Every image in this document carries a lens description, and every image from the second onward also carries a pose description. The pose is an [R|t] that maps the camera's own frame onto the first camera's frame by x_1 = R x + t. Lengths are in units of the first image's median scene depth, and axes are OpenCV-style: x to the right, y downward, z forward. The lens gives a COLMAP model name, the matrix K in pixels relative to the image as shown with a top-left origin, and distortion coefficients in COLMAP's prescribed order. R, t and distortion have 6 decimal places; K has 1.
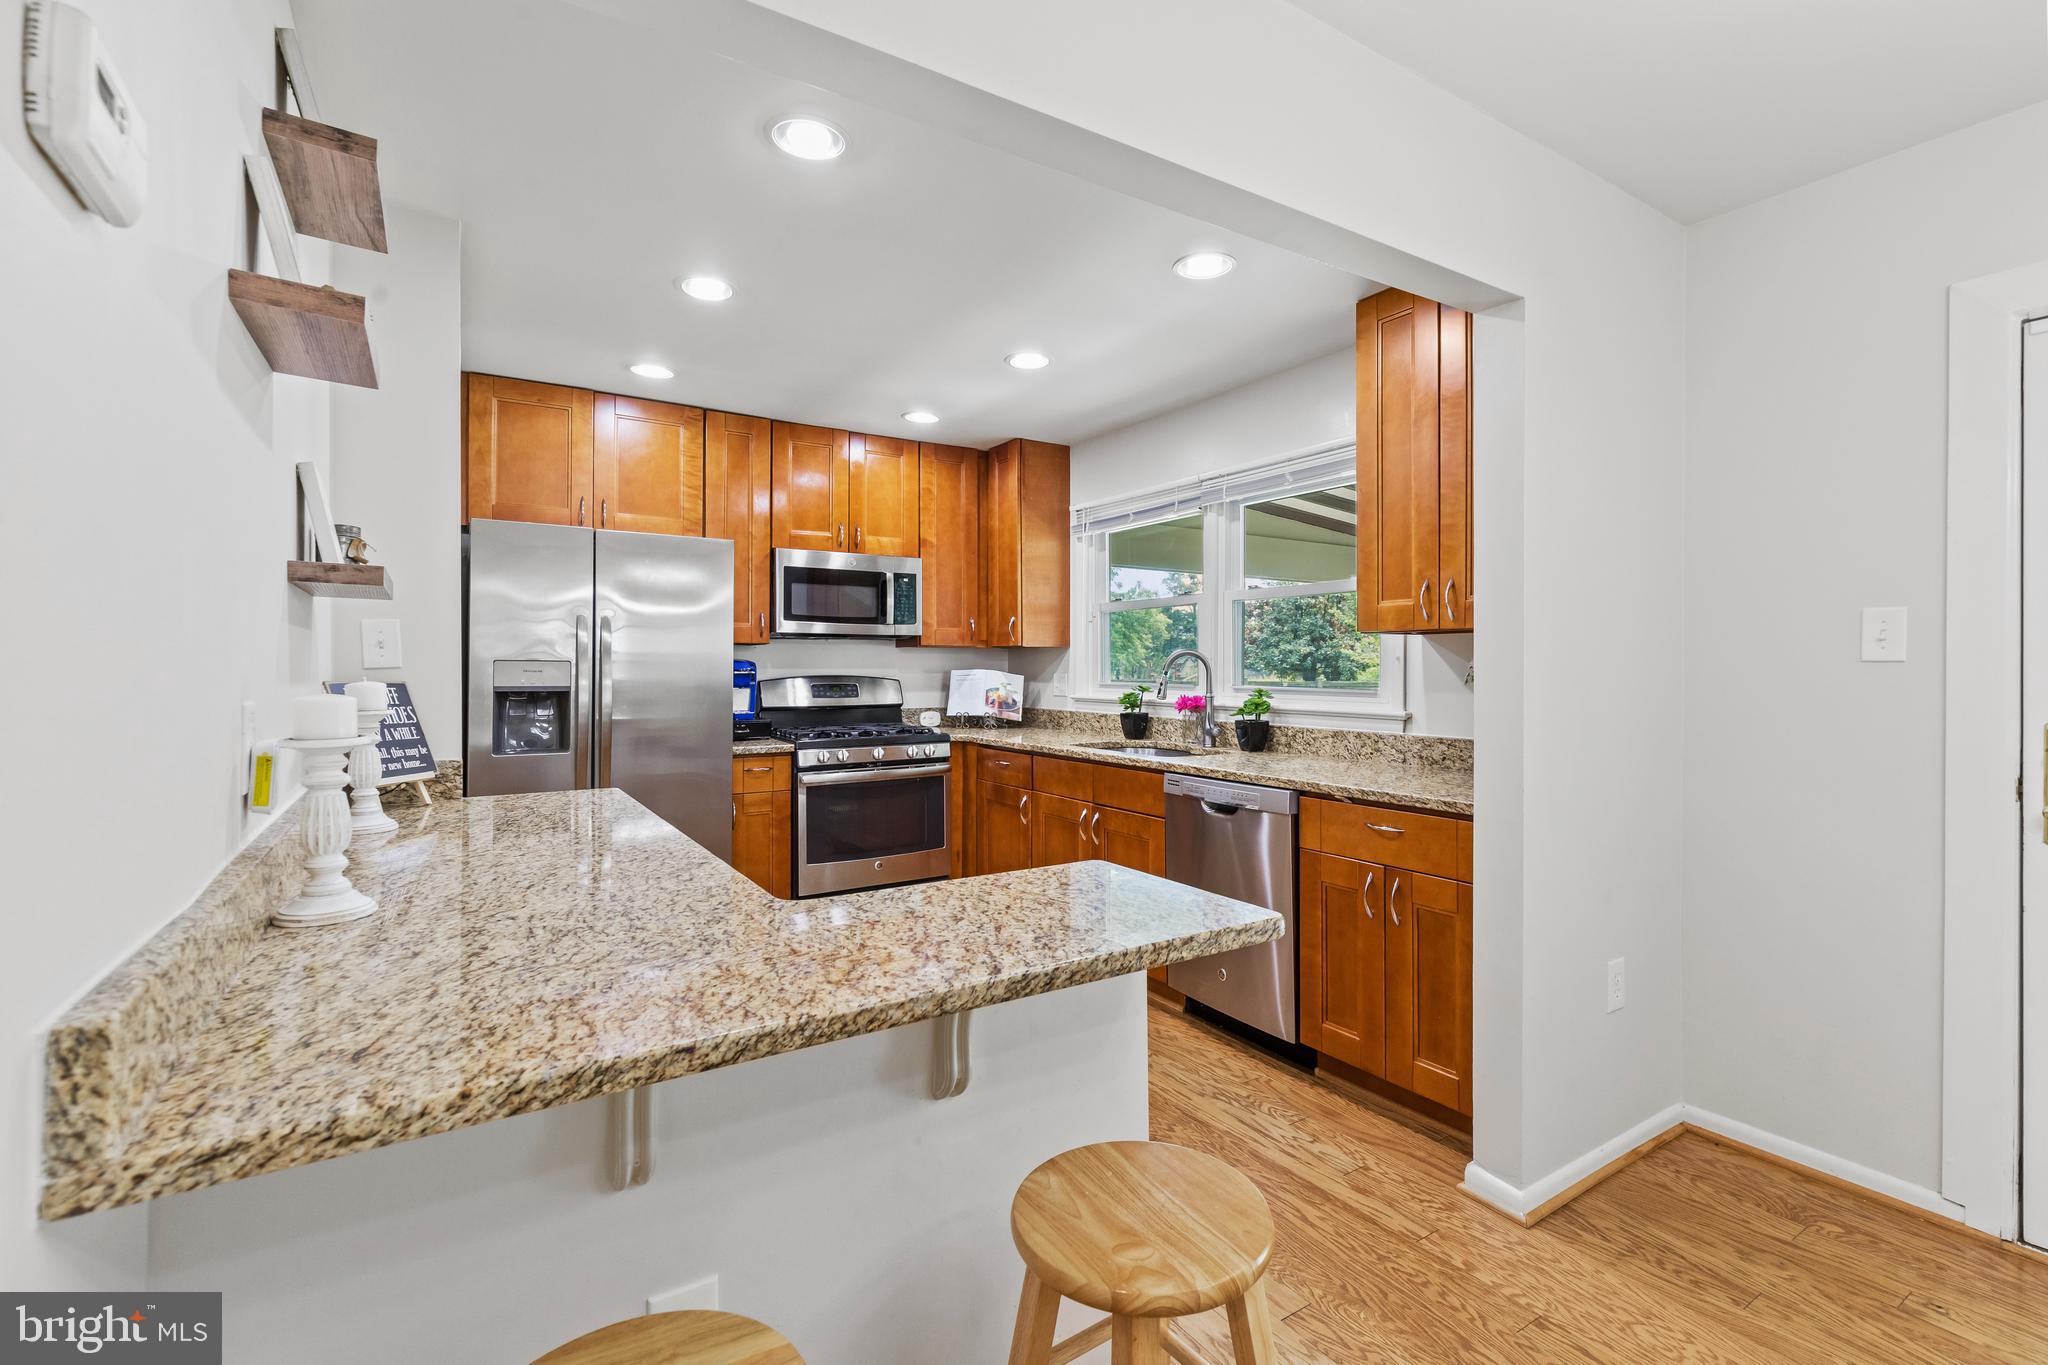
lens RADIAL K [[930.0, 0, 1047.4], [0, 930.0, 665.6], [0, 0, 1]] dist [0.009675, -0.001063]
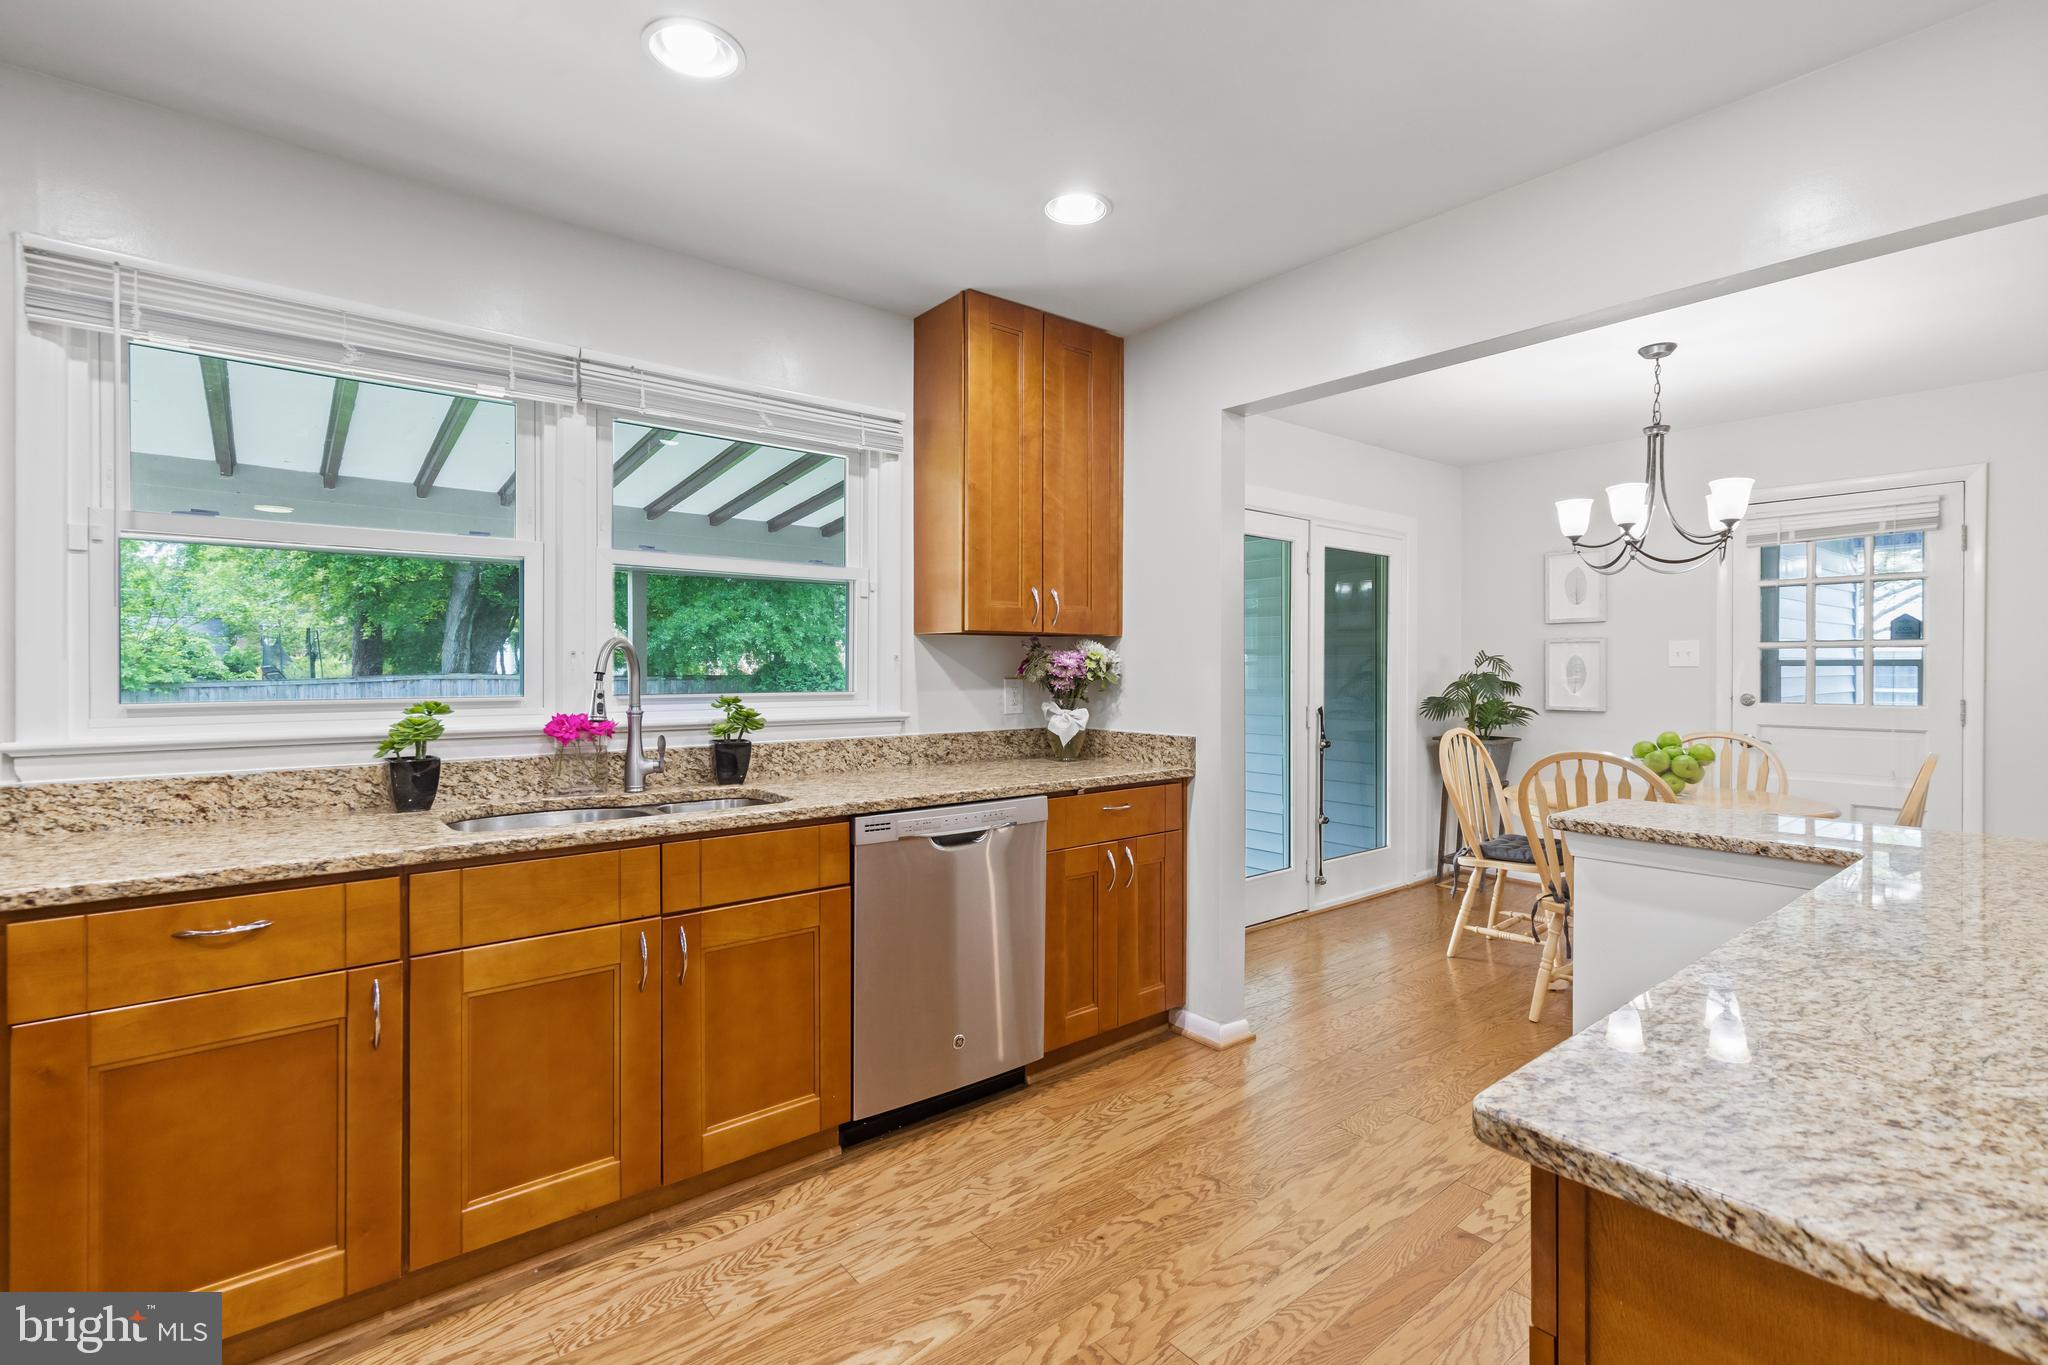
lens RADIAL K [[930.0, 0, 1052.9], [0, 930.0, 673.9], [0, 0, 1]] dist [0.009675, -0.001063]
pose [[-0.123083, -0.008340, 0.992361, -0.522344], [-0.002314, 0.999964, 0.008117, 0.001092], [-0.992394, -0.001297, -0.123098, 0.840880]]
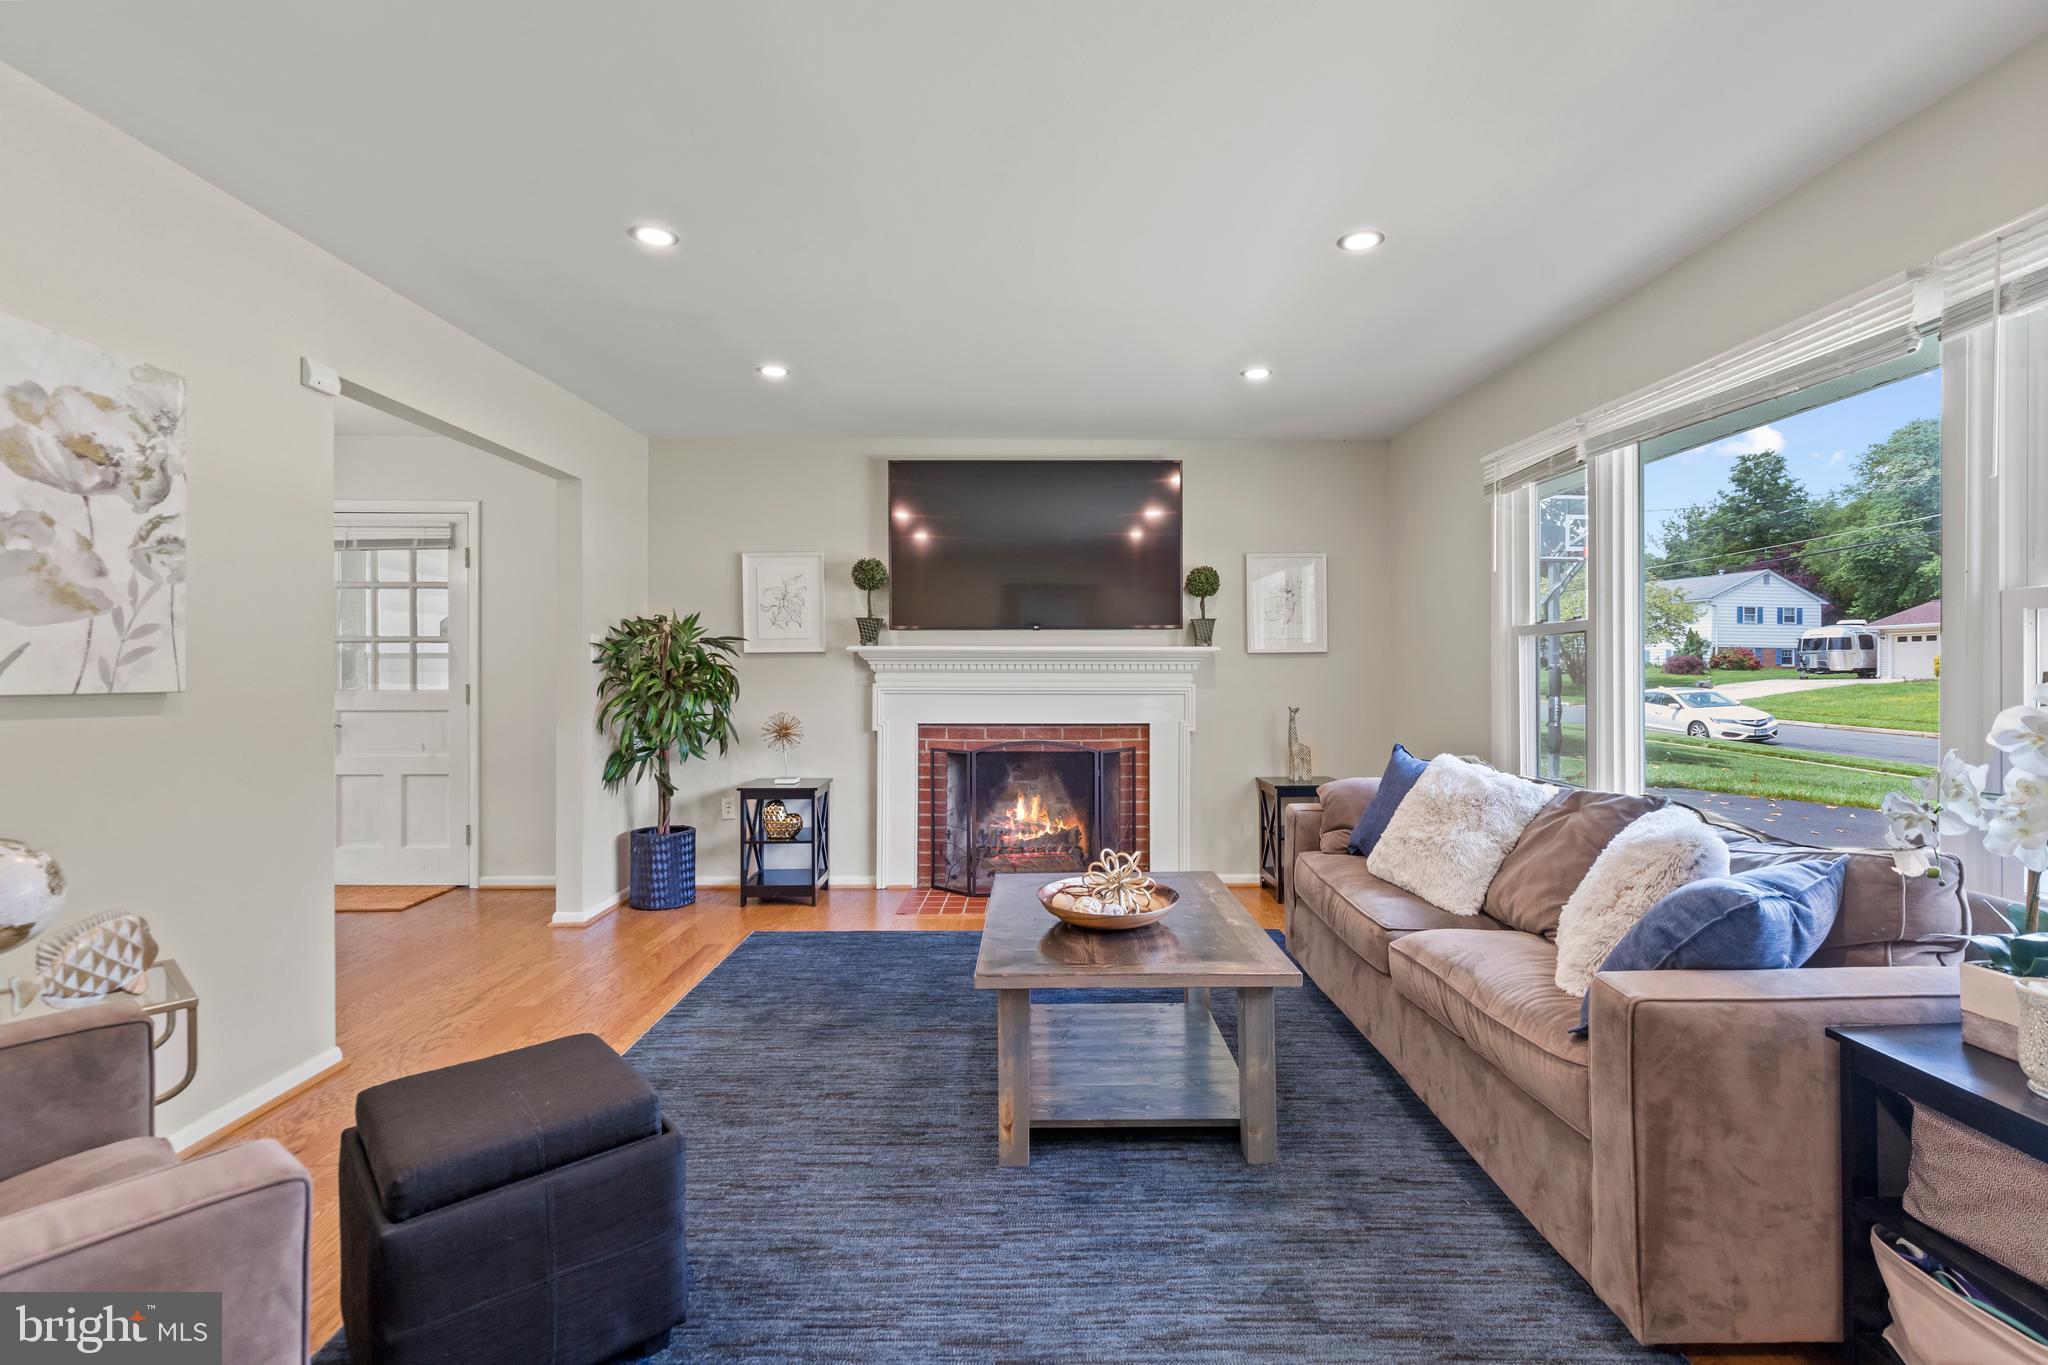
lens RADIAL K [[930.0, 0, 1049.5], [0, 930.0, 662.7], [0, 0, 1]] dist [0.009675, -0.001063]
pose [[-0.849376, 0.002478, 0.527783, -1.021920], [-0.000563, 0.999984, -0.005601, 0.012629], [-0.527789, -0.005055, -0.849361, 0.384679]]
